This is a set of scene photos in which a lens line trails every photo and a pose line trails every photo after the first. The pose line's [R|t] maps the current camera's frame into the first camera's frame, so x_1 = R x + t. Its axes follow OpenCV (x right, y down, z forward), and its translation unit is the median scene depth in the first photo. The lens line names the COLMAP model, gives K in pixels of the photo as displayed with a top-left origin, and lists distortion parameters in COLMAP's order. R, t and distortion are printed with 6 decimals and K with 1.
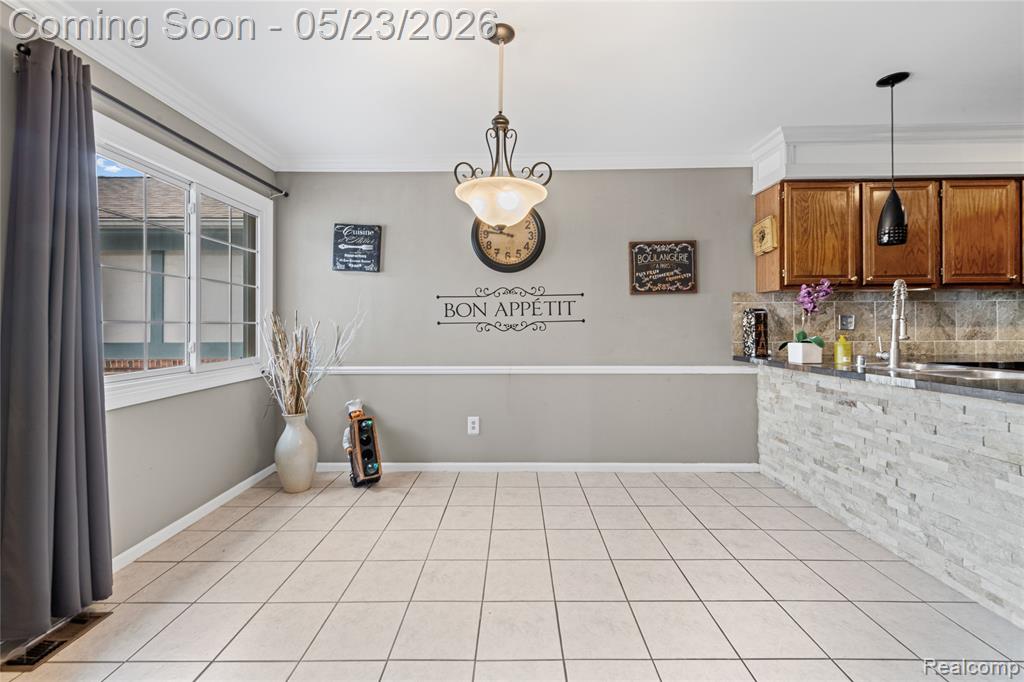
lens RADIAL K [[424.0, 0, 511.6], [0, 424.0, 328.4], [0, 0, 1]] dist [0.004091, 0.001664]
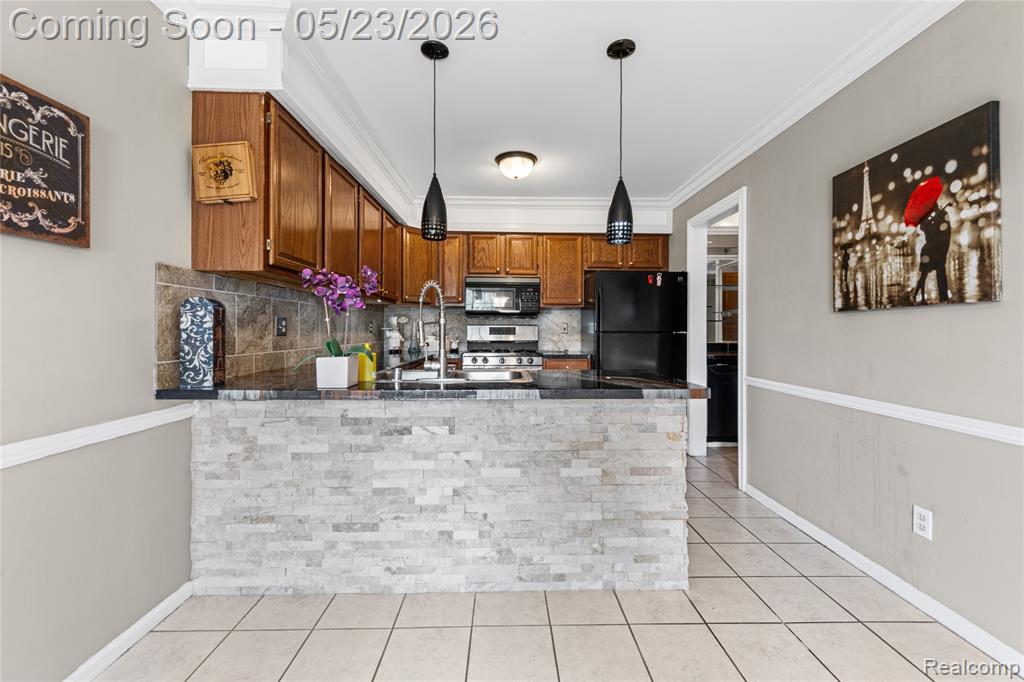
lens RADIAL K [[424.0, 0, 520.5], [0, 424.0, 329.5], [0, 0, 1]] dist [0.004091, 0.001664]
pose [[-0.036514, 0.009287, 0.999290, 0.013618], [0.001194, 0.999957, -0.009250, -0.000866], [-0.999332, 0.000856, -0.036524, 0.658054]]
